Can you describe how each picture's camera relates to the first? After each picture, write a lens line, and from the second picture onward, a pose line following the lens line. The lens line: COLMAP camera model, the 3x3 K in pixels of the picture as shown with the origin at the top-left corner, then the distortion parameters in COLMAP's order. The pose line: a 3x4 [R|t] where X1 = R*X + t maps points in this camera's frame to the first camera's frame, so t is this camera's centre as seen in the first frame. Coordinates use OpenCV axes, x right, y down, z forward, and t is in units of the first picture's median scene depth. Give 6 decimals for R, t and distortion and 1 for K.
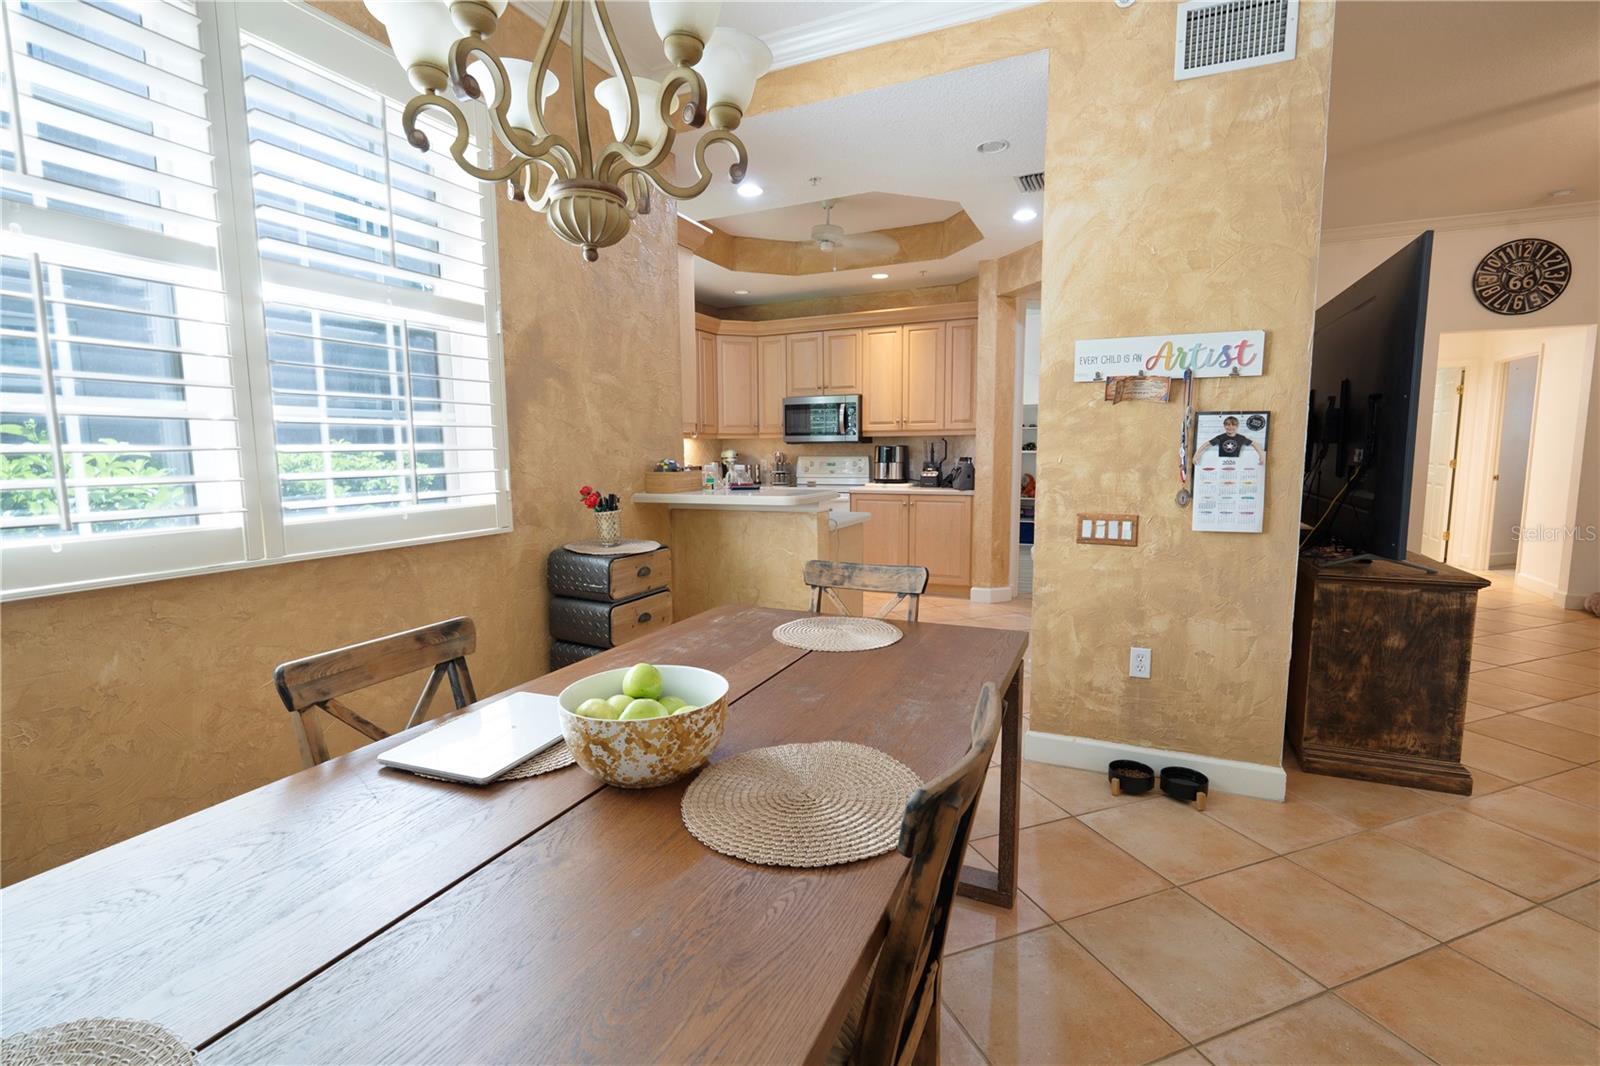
lens RADIAL K [[716.5, 0, 804.8], [0, 716.5, 534.6], [0, 0, 1]] dist [-0.012706, 0.002714]
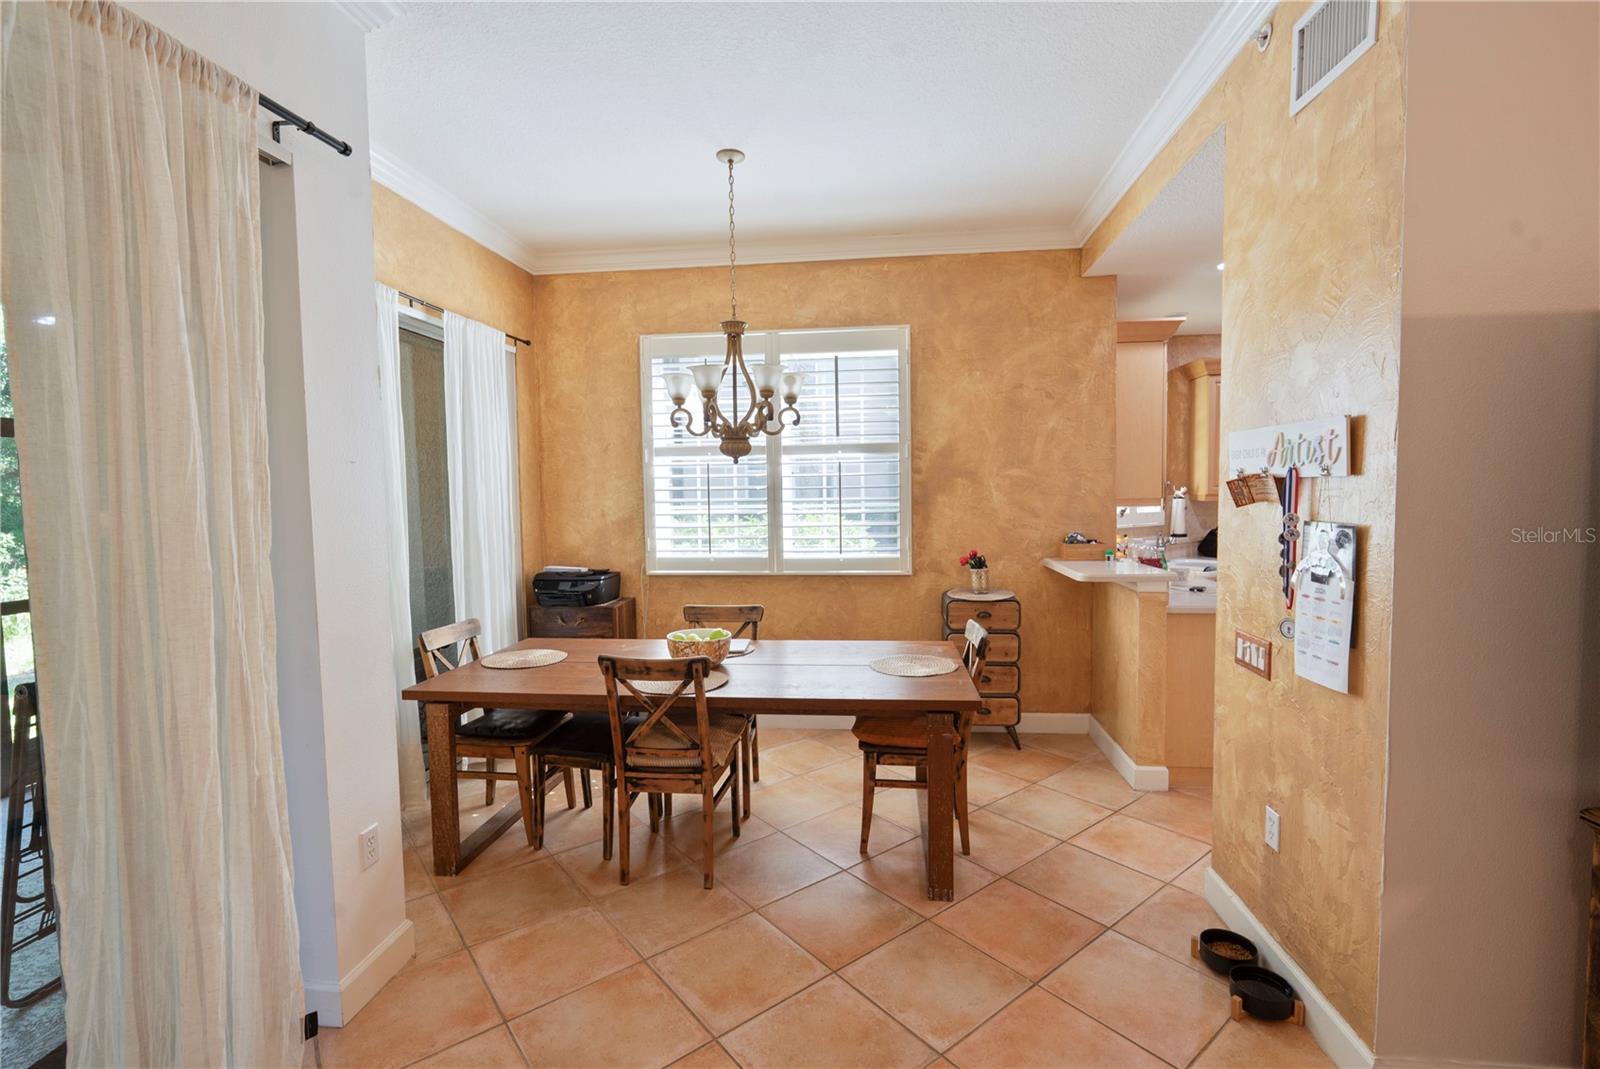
lens RADIAL K [[716.5, 0, 792.9], [0, 716.5, 540.4], [0, 0, 1]] dist [-0.012706, 0.002714]
pose [[0.300197, 0.068537, -0.951412, 0.485464], [-0.101577, 0.994041, 0.039557, -0.054385], [0.948454, 0.084767, 0.305369, 0.104794]]
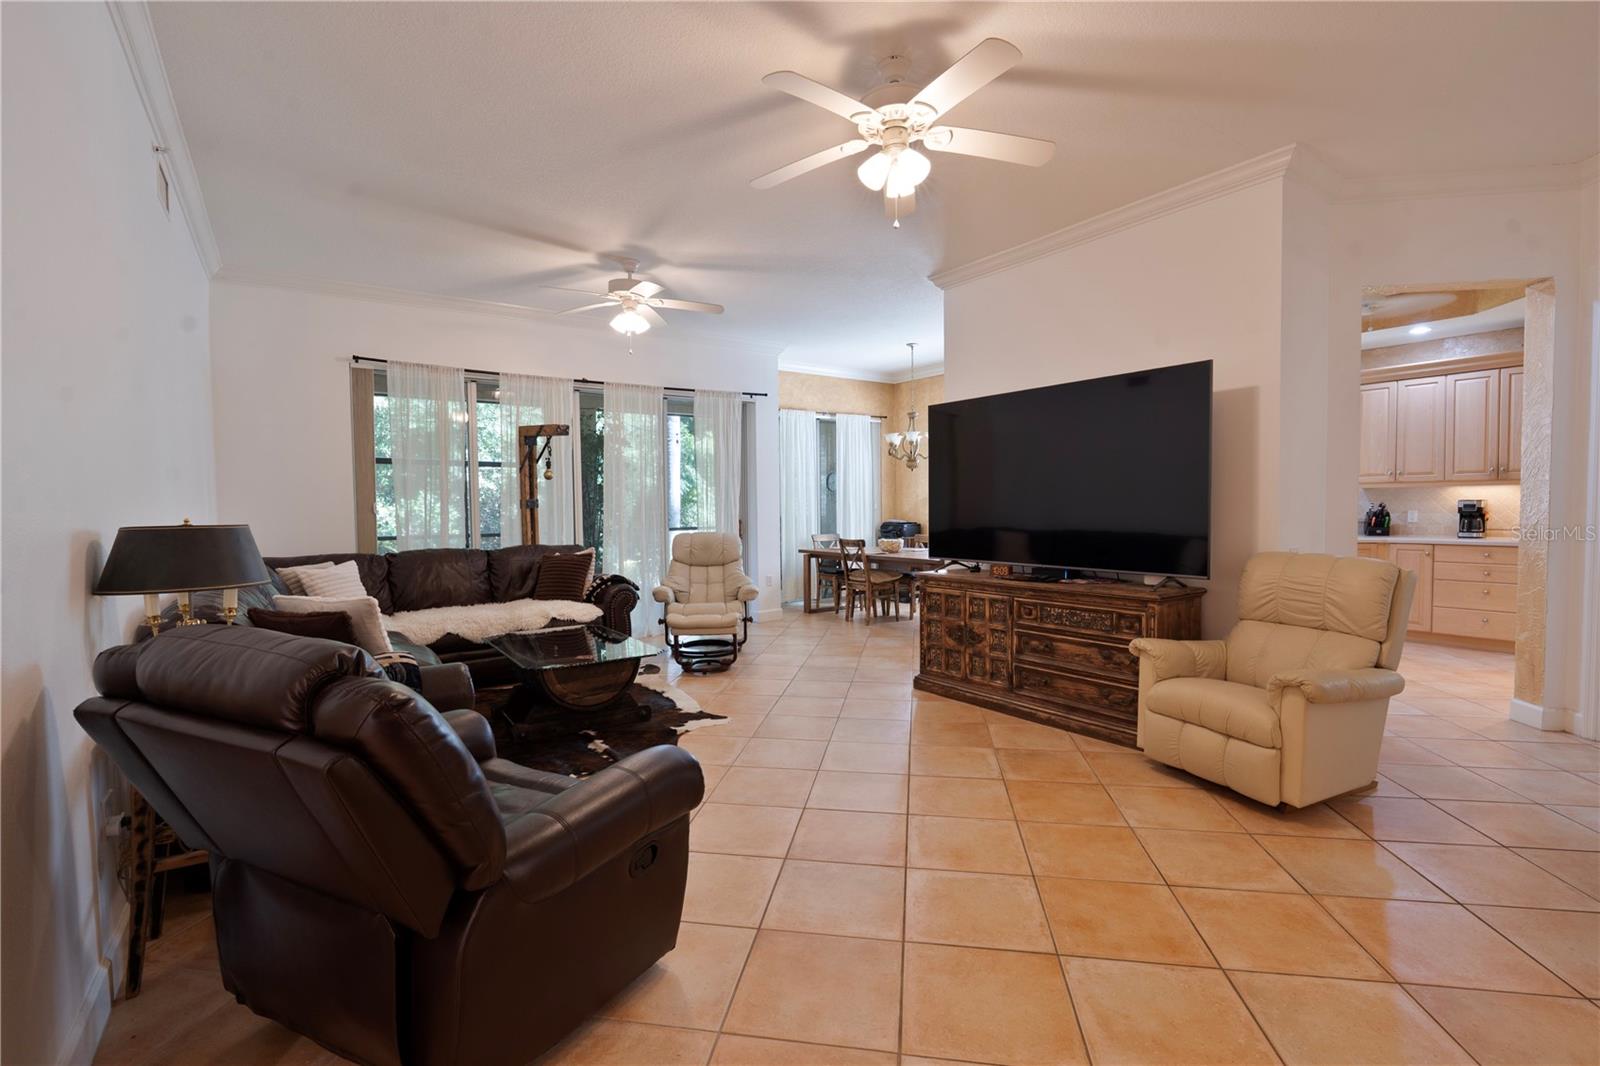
lens RADIAL K [[716.5, 0, 794.0], [0, 716.5, 530.8], [0, 0, 1]] dist [-0.012706, 0.002714]
pose [[-0.506929, 0.046107, -0.860754, 1.211893], [-0.088073, 0.990572, 0.104930, -0.097554], [0.857476, 0.129001, -0.498089, 0.723983]]
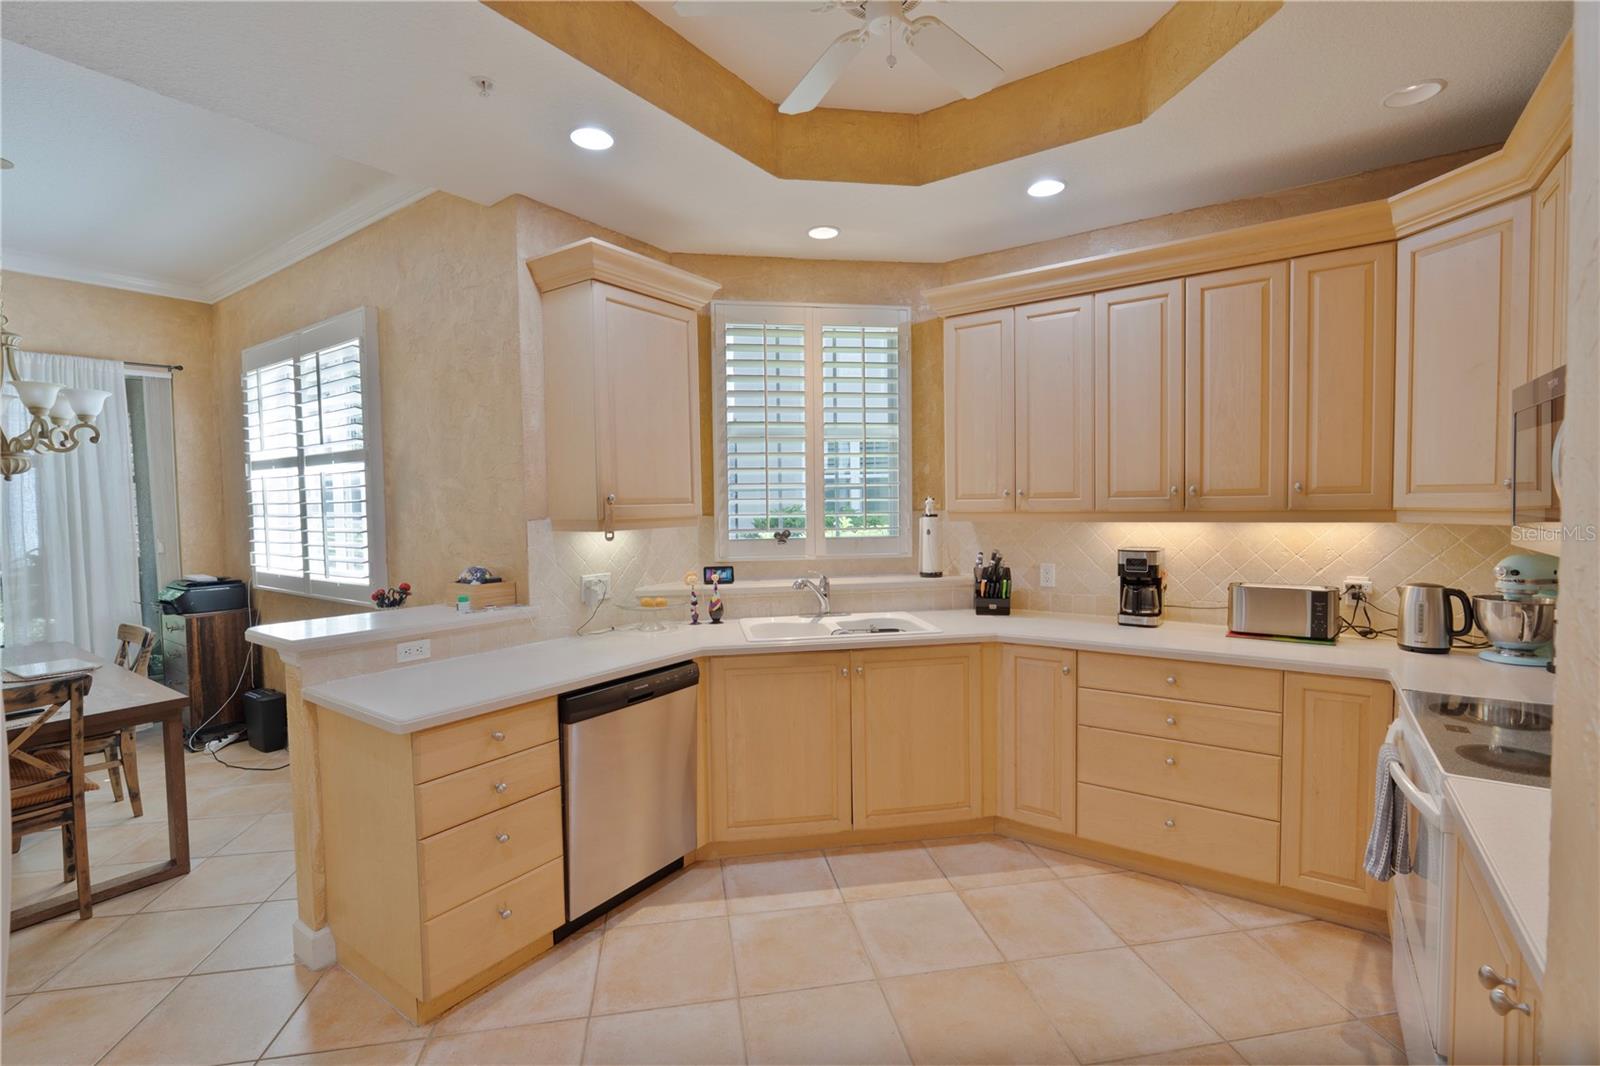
lens RADIAL K [[716.5, 0, 809.7], [0, 716.5, 529.0], [0, 0, 1]] dist [-0.012706, 0.002714]
pose [[-0.180360, 0.048975, -0.982381, 0.341385], [-0.100498, 0.992615, 0.067936, -0.147889], [0.978453, 0.110980, -0.174107, 0.910865]]
